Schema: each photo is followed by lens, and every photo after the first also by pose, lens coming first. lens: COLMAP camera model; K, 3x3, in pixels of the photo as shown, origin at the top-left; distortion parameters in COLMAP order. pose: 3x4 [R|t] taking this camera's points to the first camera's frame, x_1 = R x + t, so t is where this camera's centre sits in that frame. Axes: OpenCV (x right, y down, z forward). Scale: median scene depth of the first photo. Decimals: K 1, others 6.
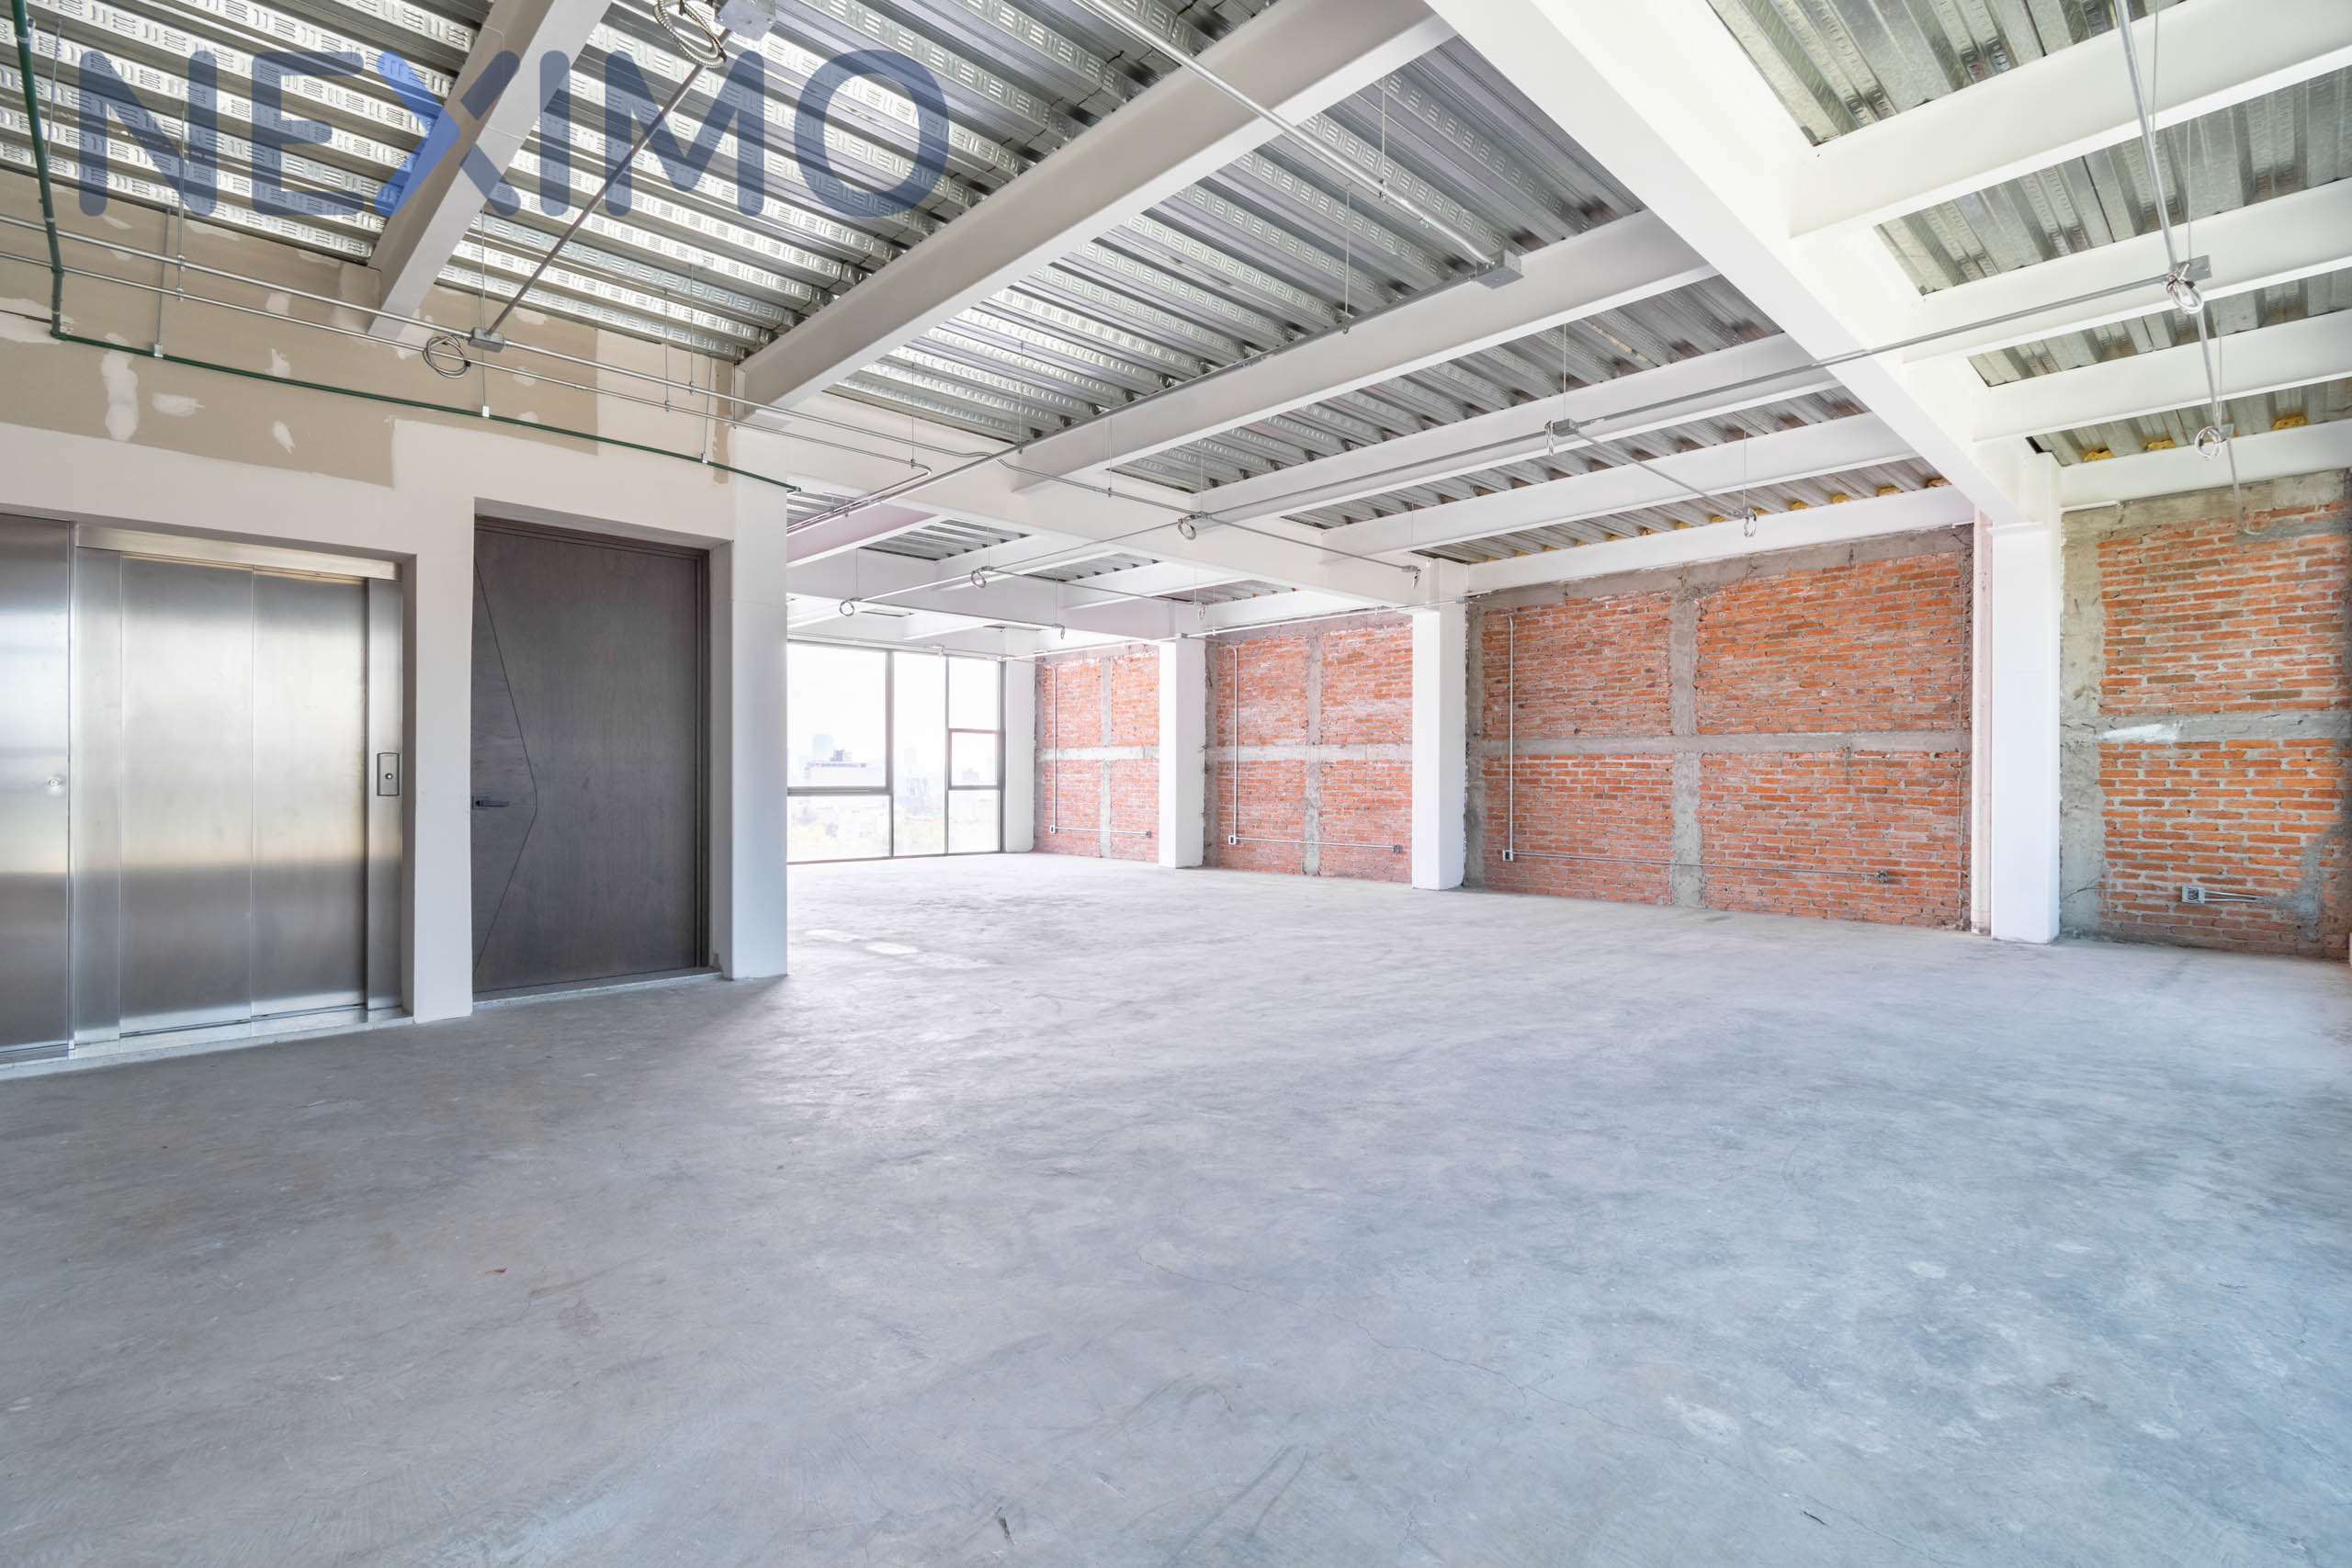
lens RADIAL K [[1084.6, 0, 1178.3], [0, 1084.6, 741.8], [0, 0, 1]] dist [0.001461, 0.000349]
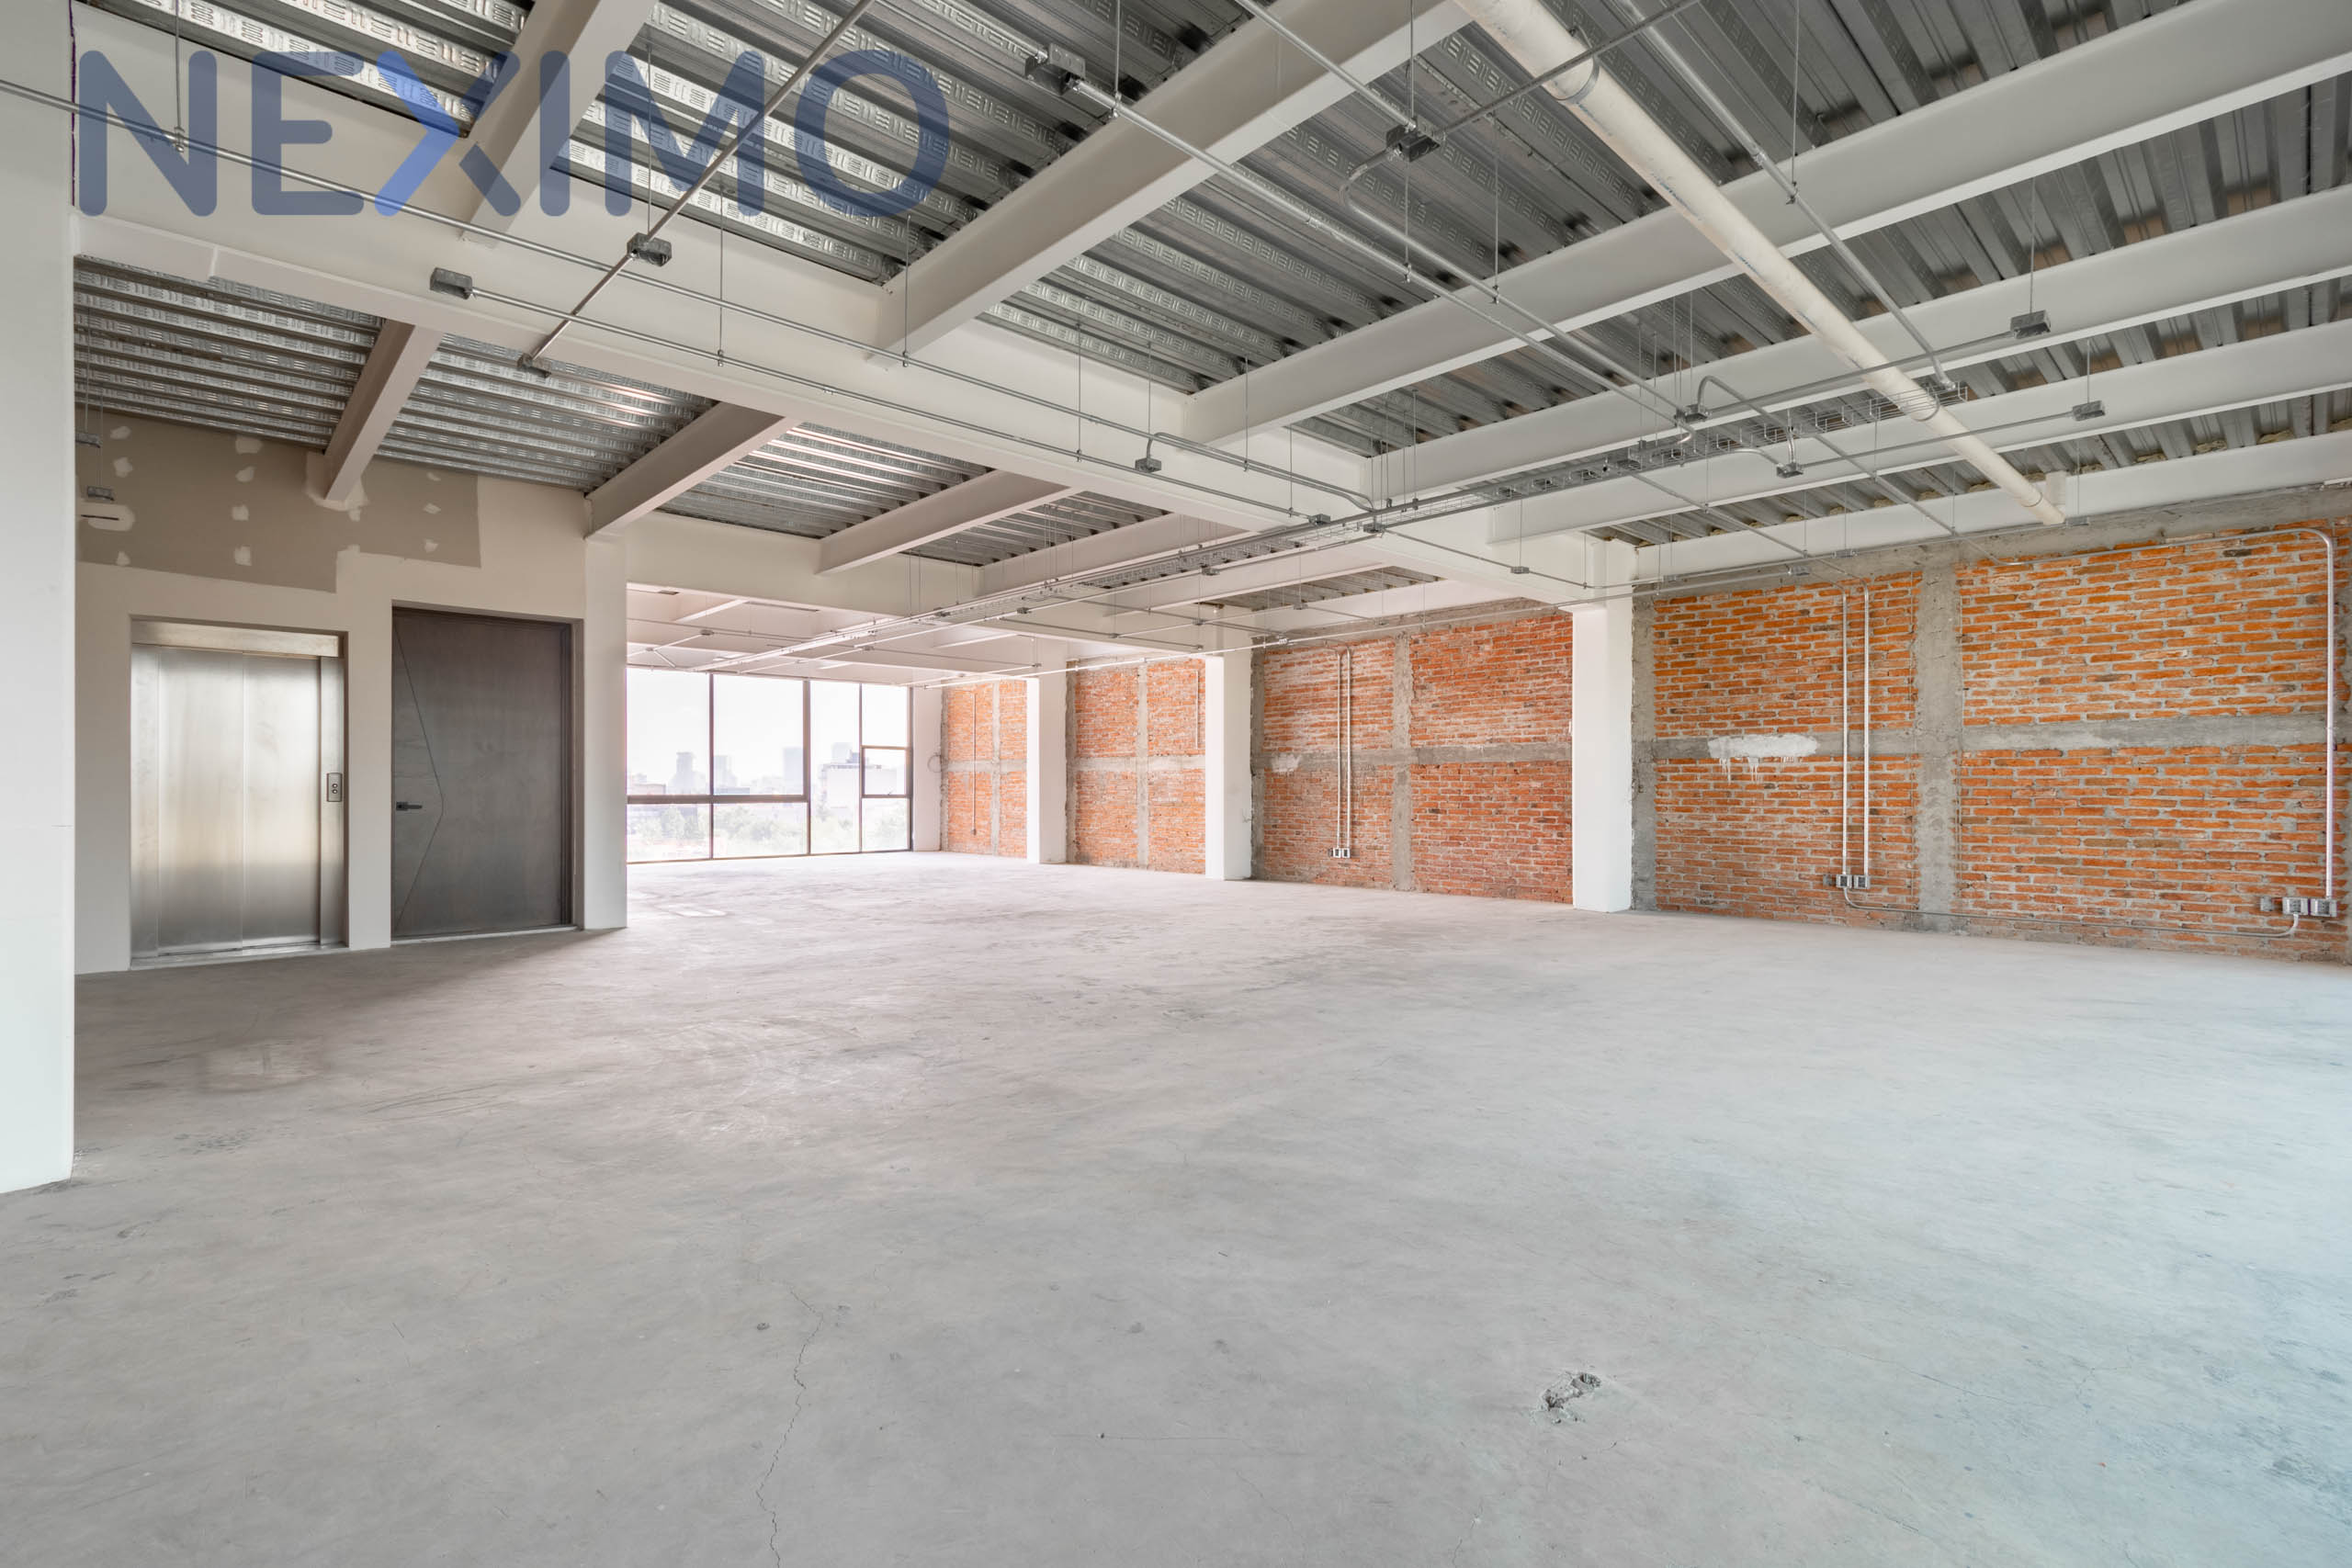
lens RADIAL K [[1067.3, 0, 1174.5], [0, 1067.3, 793.5], [0, 0, 1]] dist [0.015320, -0.000113]
pose [[0.999883, 0.002225, -0.015129, 0.137000], [-0.001620, 0.999203, 0.039872, -0.006409], [0.015206, -0.039843, 0.999090, -0.138450]]
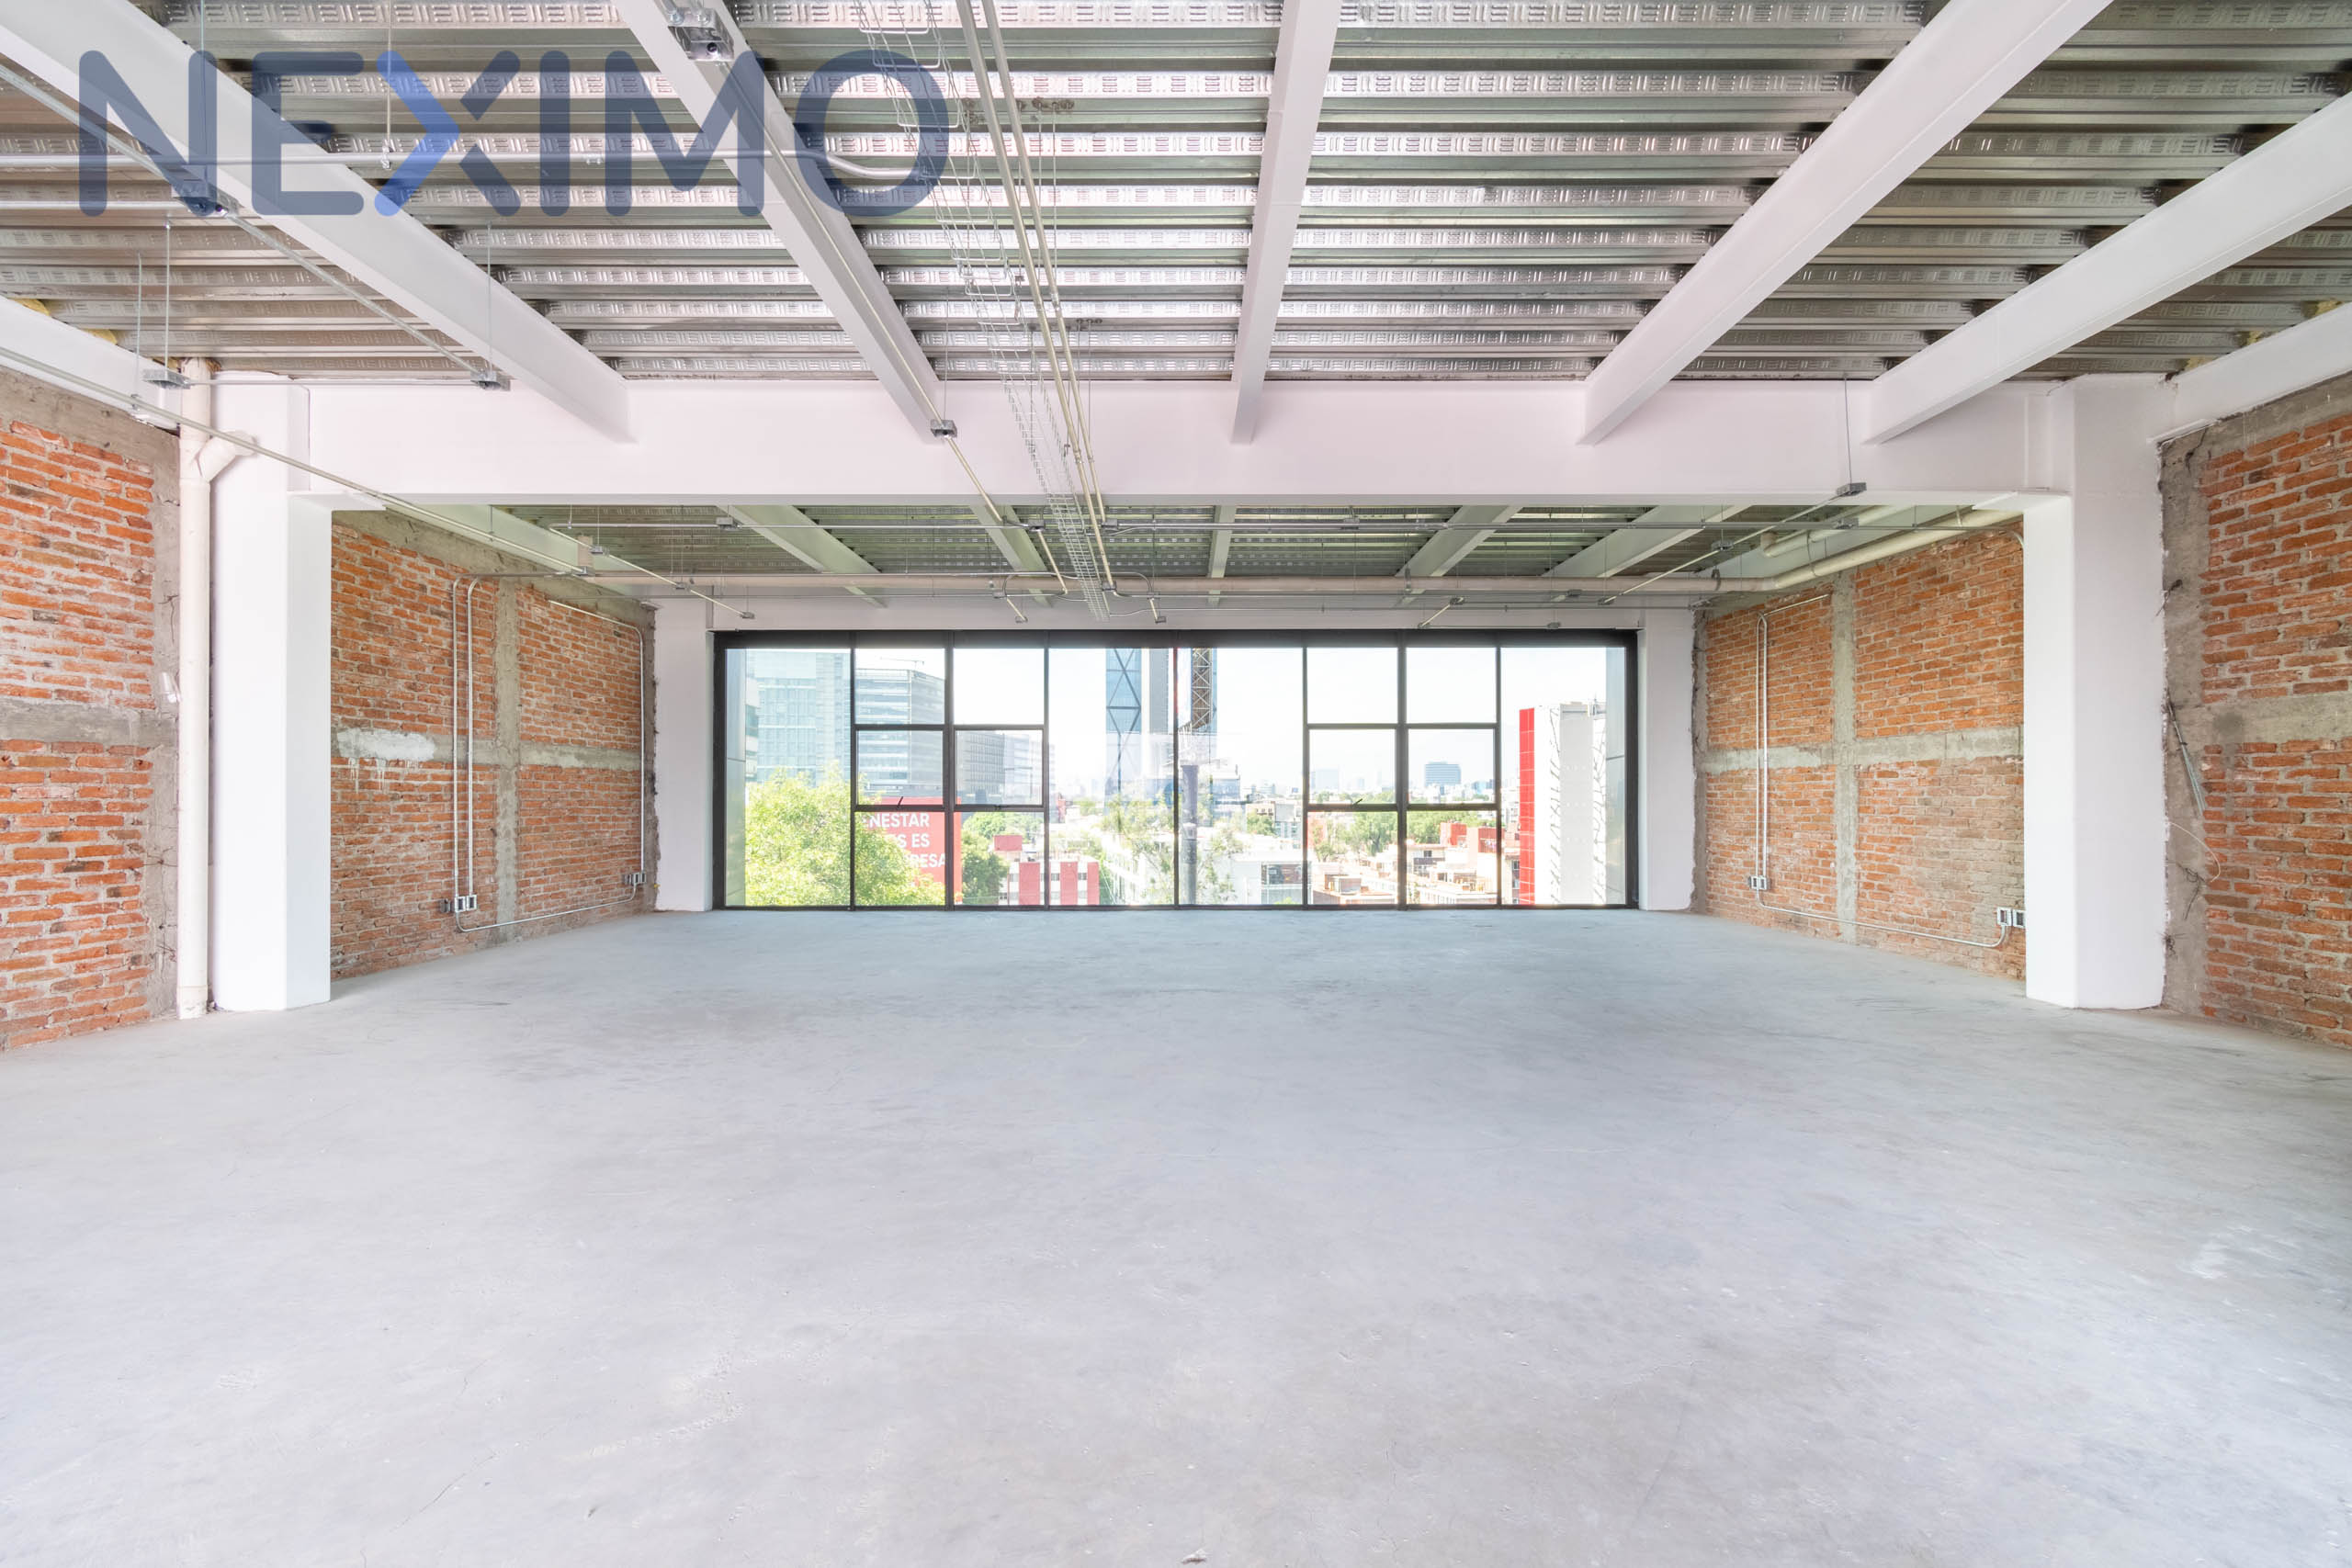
lens RADIAL K [[1067.3, 0, 1174.5], [0, 1067.3, 793.5], [0, 0, 1]] dist [0.015320, -0.000113]
pose [[-0.717616, 0.008590, 0.696386, -0.093119], [-0.020351, 0.999238, -0.033297, 0.017989], [-0.696141, -0.038066, -0.716895, 0.512022]]
